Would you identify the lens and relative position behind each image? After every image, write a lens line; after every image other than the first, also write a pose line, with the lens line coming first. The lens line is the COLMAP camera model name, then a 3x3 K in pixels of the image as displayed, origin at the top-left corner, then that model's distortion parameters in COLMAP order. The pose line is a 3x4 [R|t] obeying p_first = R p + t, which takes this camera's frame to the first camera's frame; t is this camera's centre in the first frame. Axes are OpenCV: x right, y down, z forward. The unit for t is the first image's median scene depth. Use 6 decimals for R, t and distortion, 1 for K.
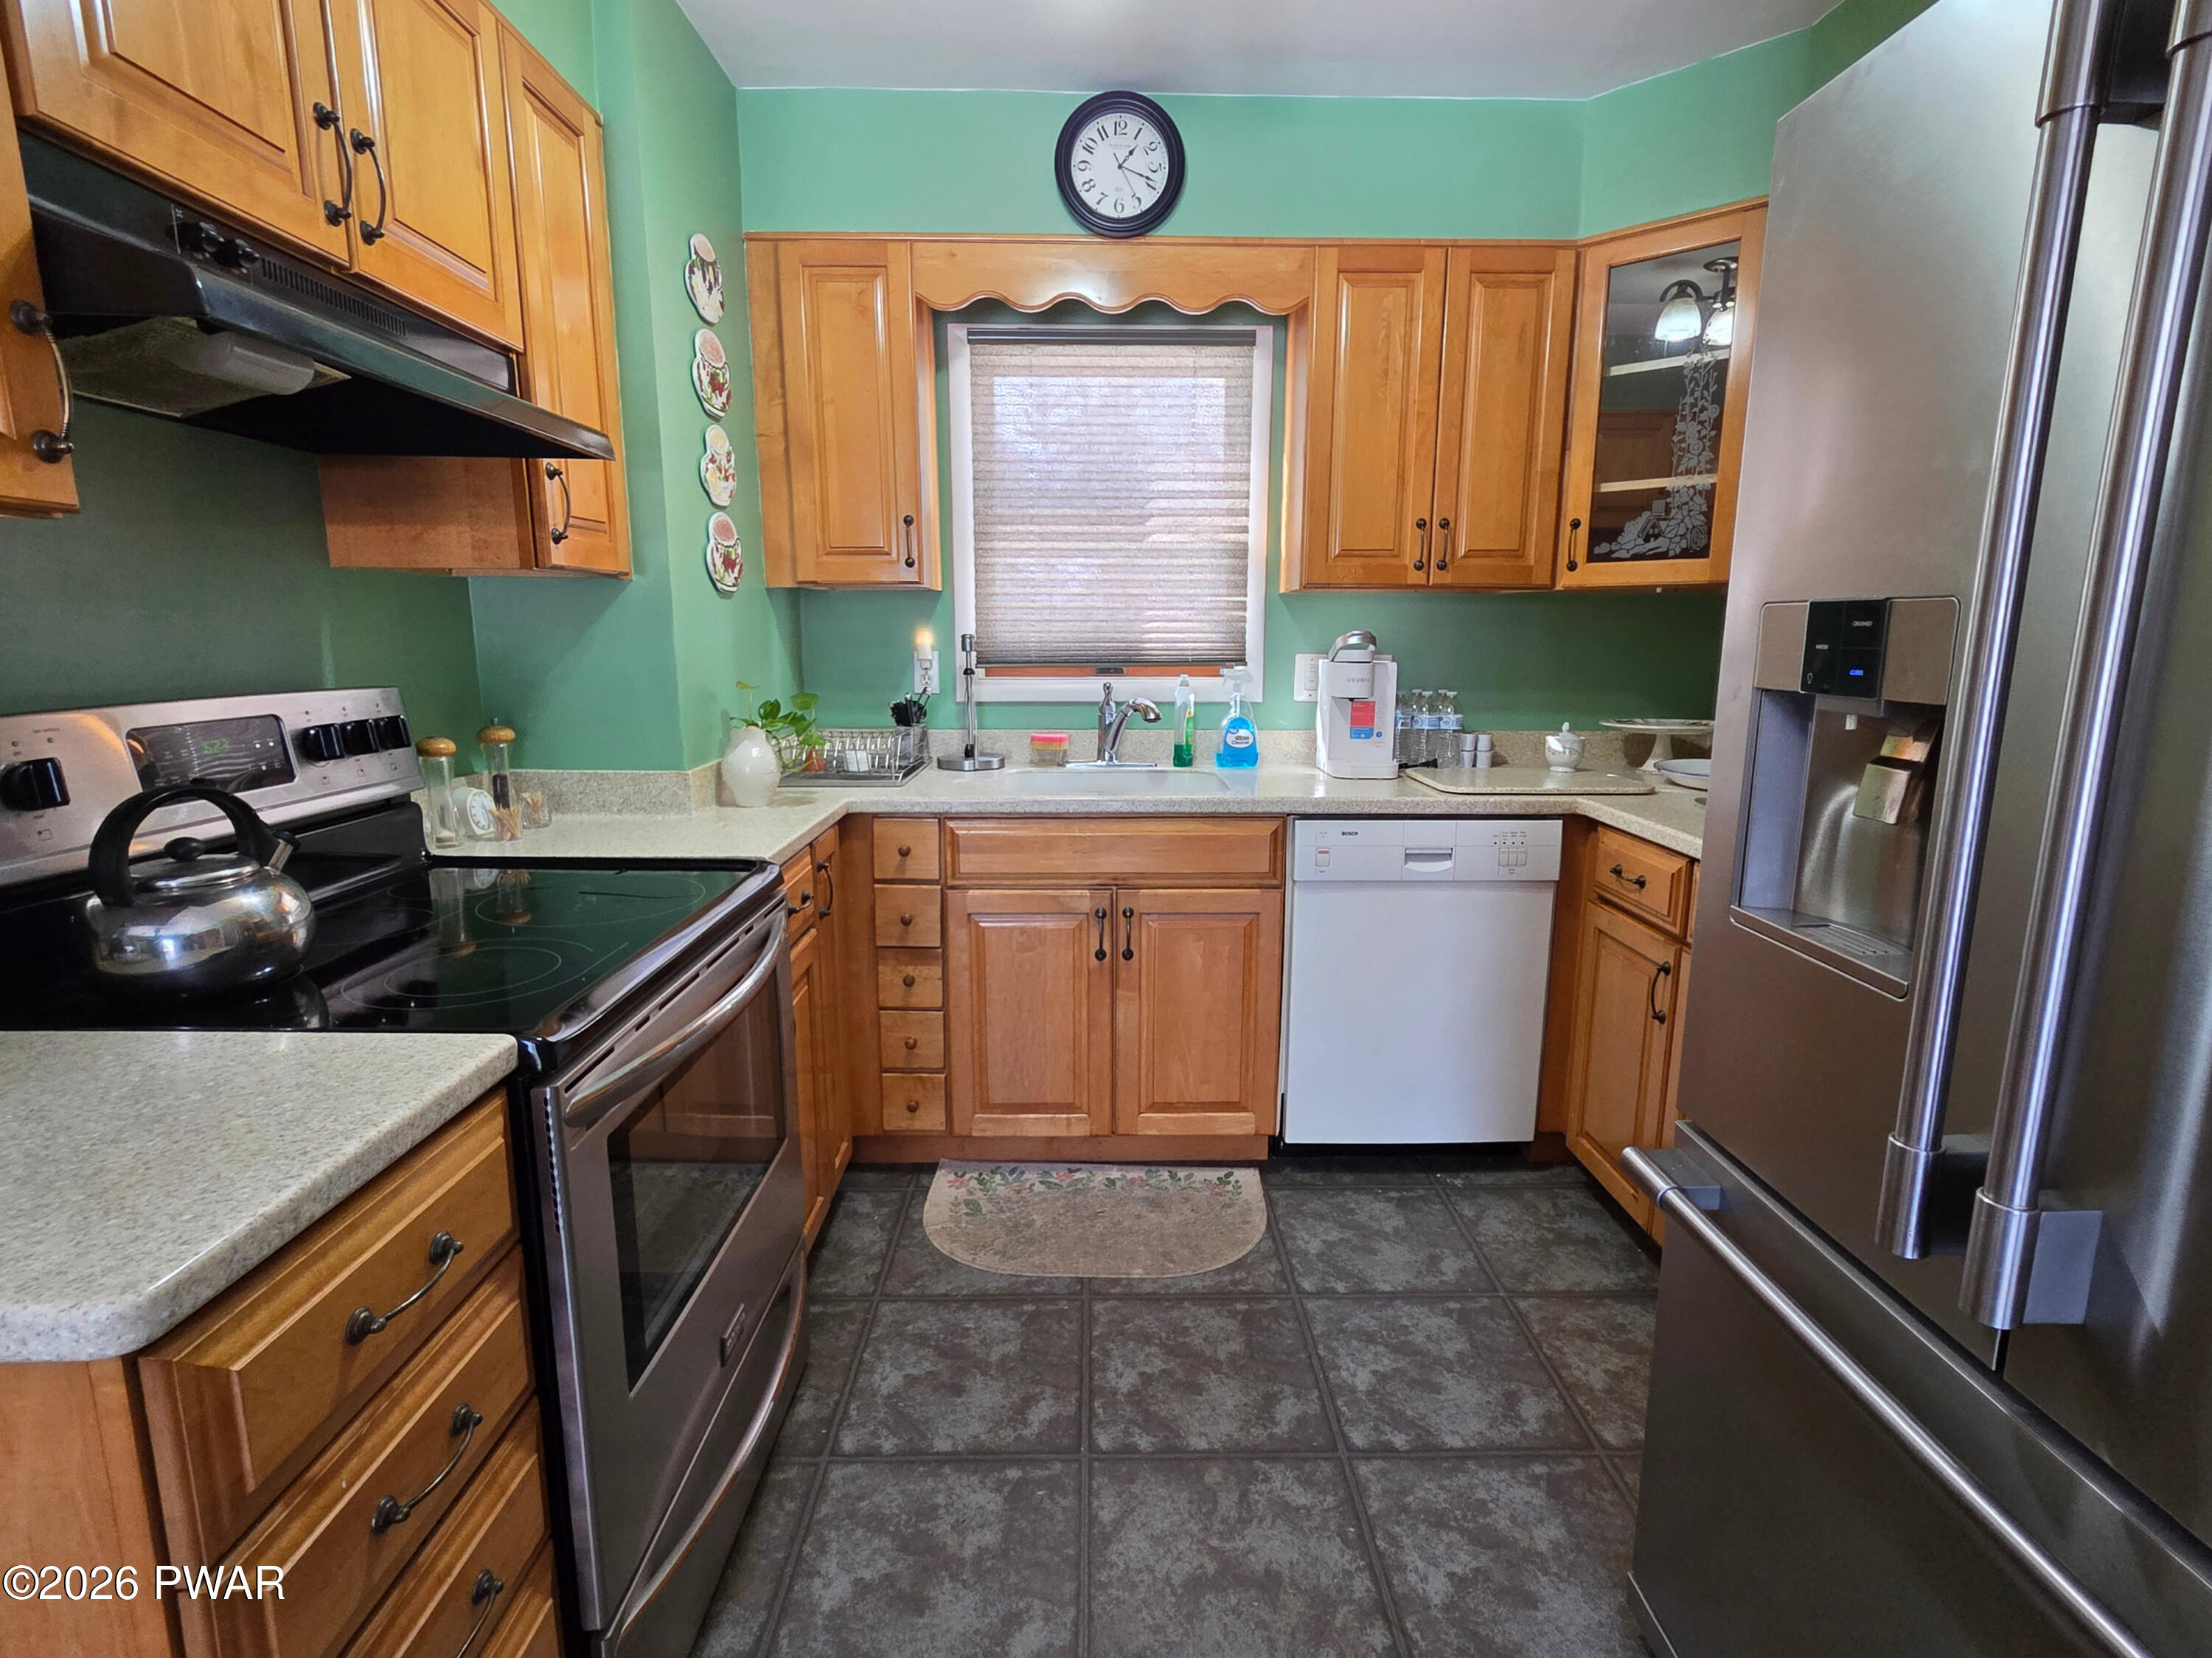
lens RADIAL K [[1061.0, 0, 1106.0], [0, 1061.0, 829.0], [0, 0, 1]] dist [-0.002296, -0.000486]
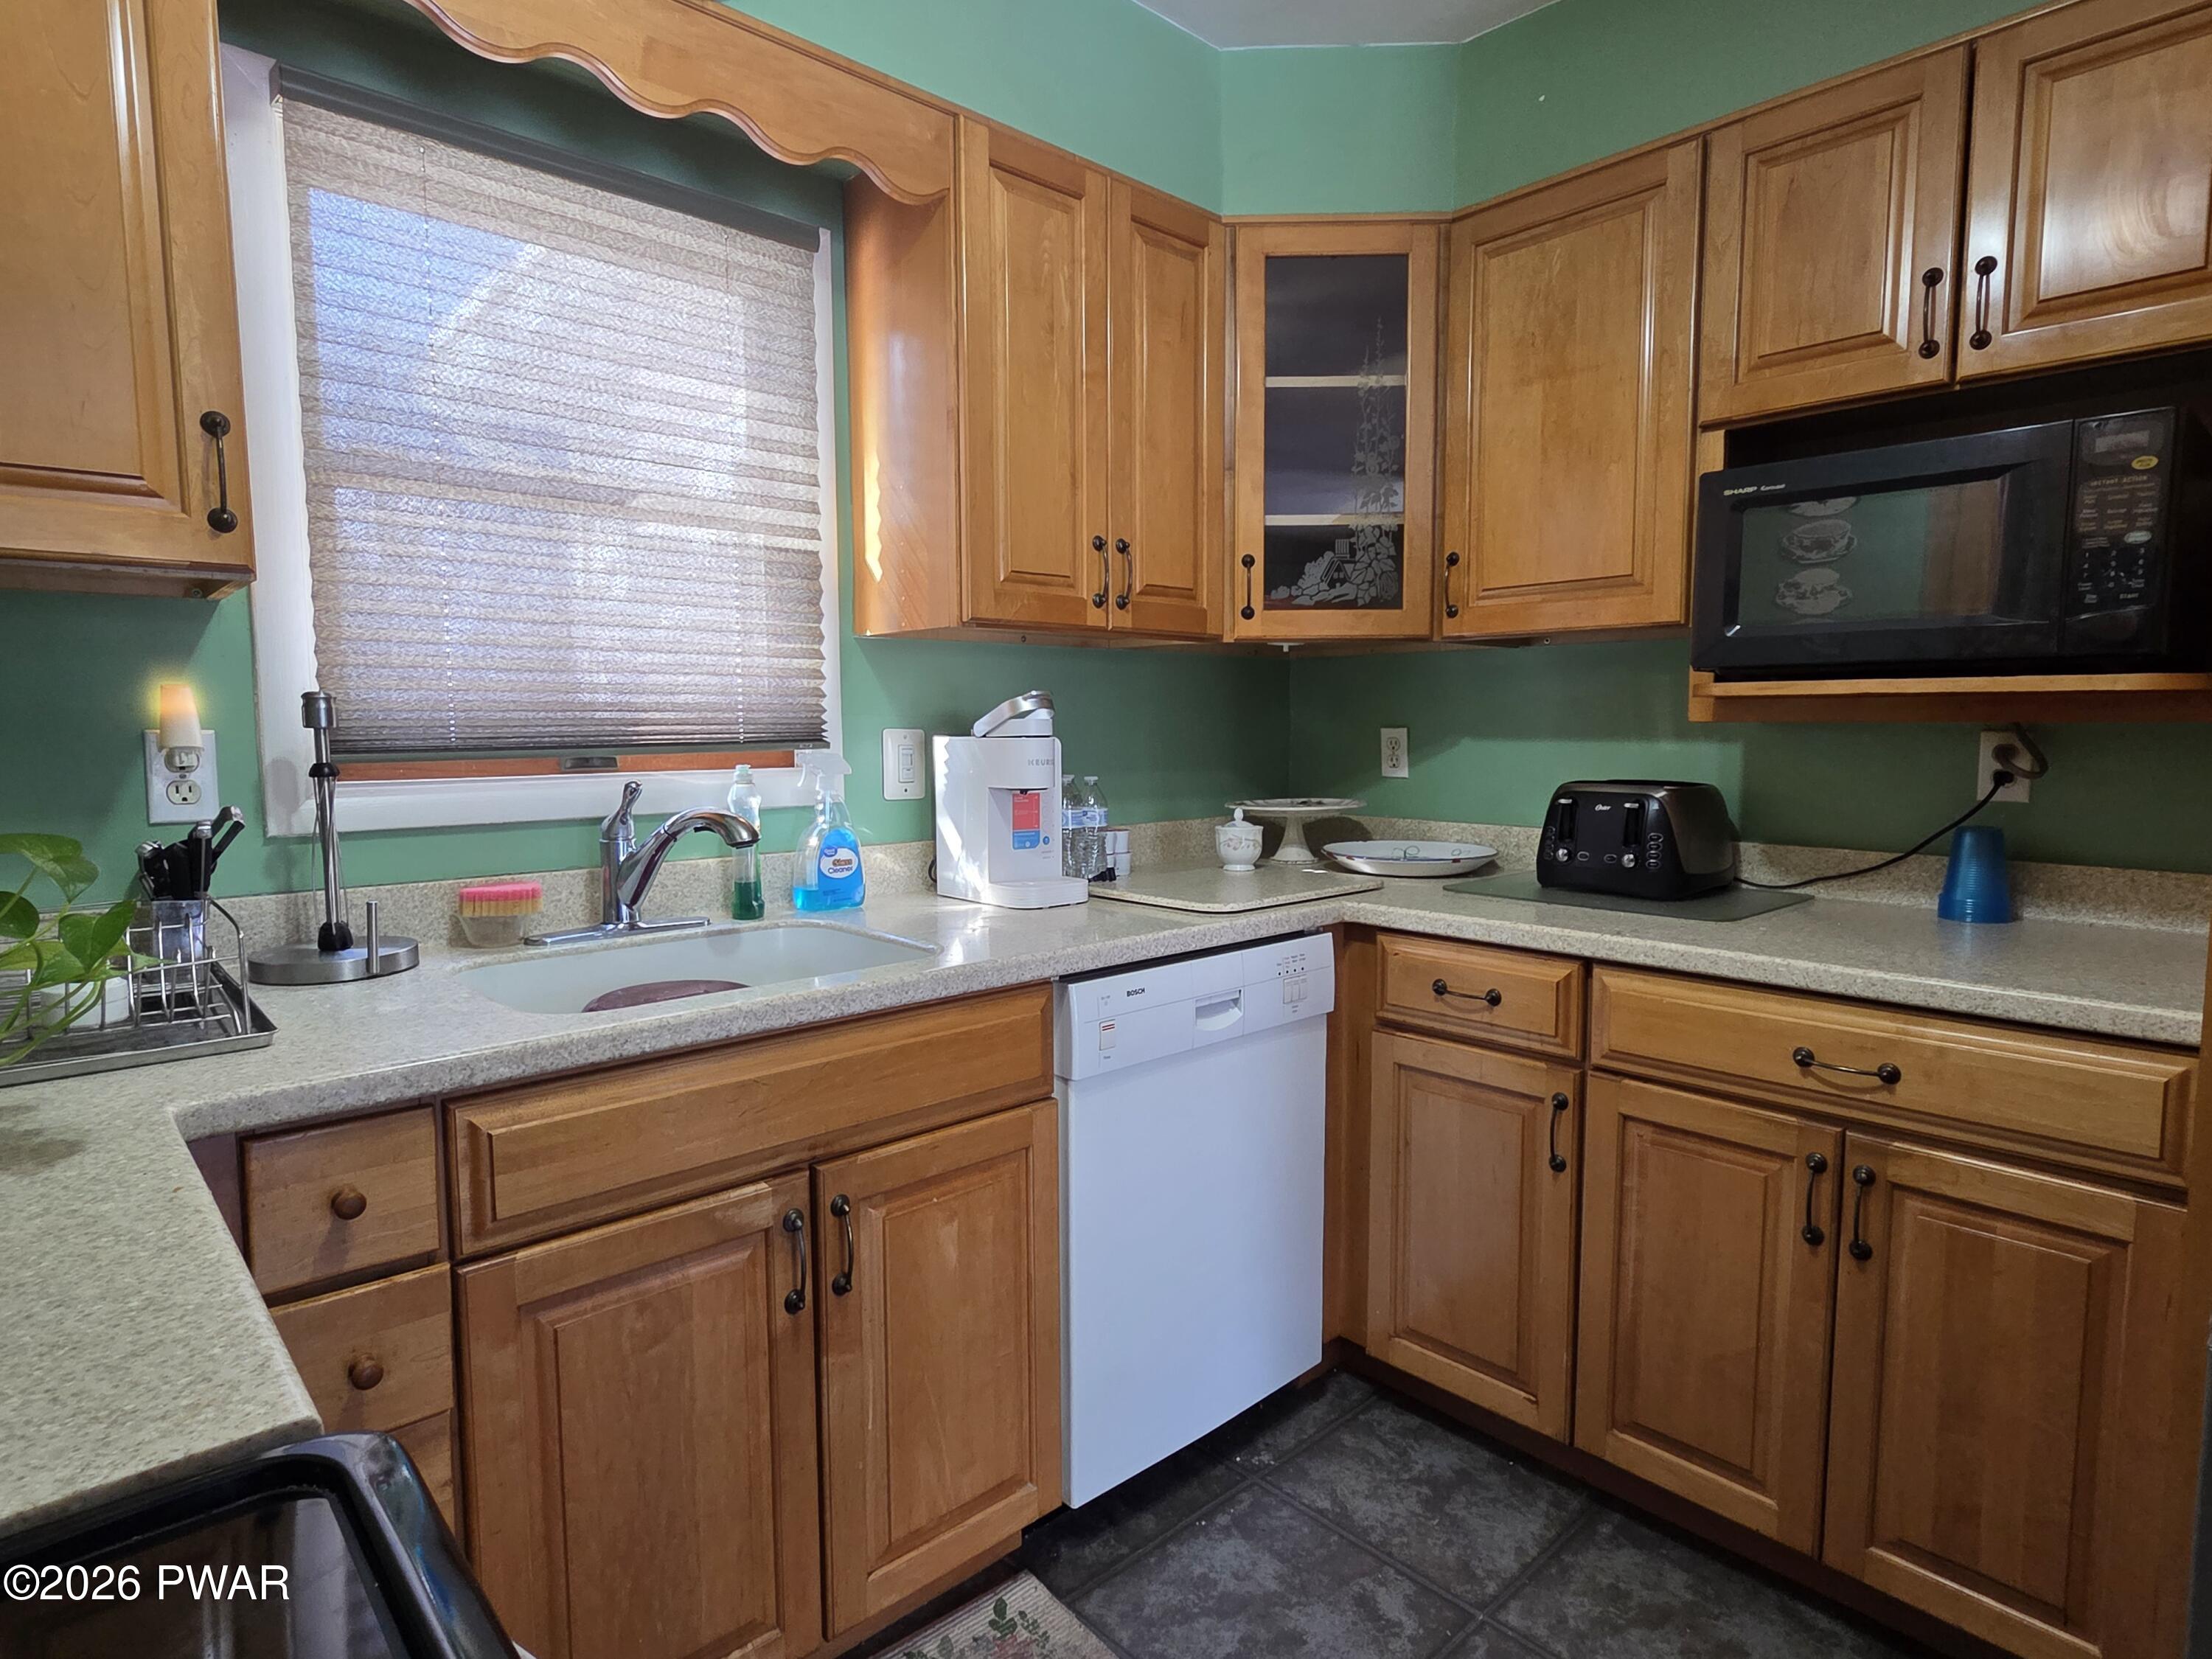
lens RADIAL K [[1205.6, 0, 1112.3], [0, 1205.6, 825.1], [0, 0, 1]] dist [0.002035, -0.000727]
pose [[0.743135, -0.062546, 0.666212, -0.263498], [0.127750, 0.990570, -0.049503, -0.061095], [-0.656833, 0.121896, 0.744118, 0.432654]]
